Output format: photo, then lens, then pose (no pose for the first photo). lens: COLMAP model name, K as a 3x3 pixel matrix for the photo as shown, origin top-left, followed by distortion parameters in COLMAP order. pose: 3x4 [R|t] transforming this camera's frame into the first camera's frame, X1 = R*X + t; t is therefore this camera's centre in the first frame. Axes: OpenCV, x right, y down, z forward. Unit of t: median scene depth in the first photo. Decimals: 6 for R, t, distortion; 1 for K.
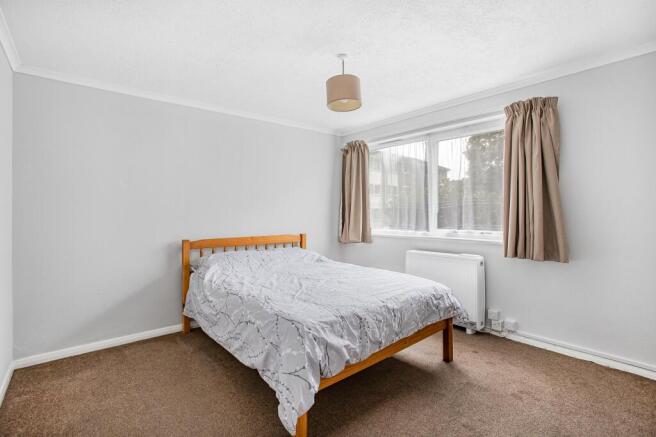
lens RADIAL K [[306.7, 0, 330.4], [0, 306.7, 216.2], [0, 0, 1]] dist [-0.004607, -0.000038]
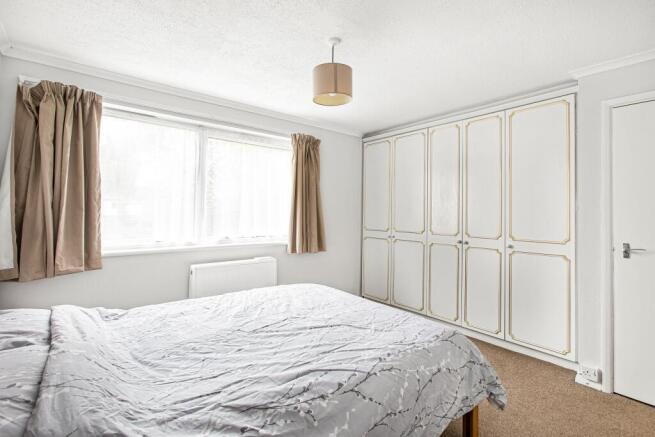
lens RADIAL K [[306.2, 0, 329.4], [0, 306.2, 215.0], [0, 0, 1]] dist [-0.004607, -0.000038]
pose [[0.057654, 0.003552, 0.998330, -0.513428], [-0.002871, 0.999990, -0.003392, -0.017923], [-0.998332, -0.002671, 0.057664, 0.602169]]
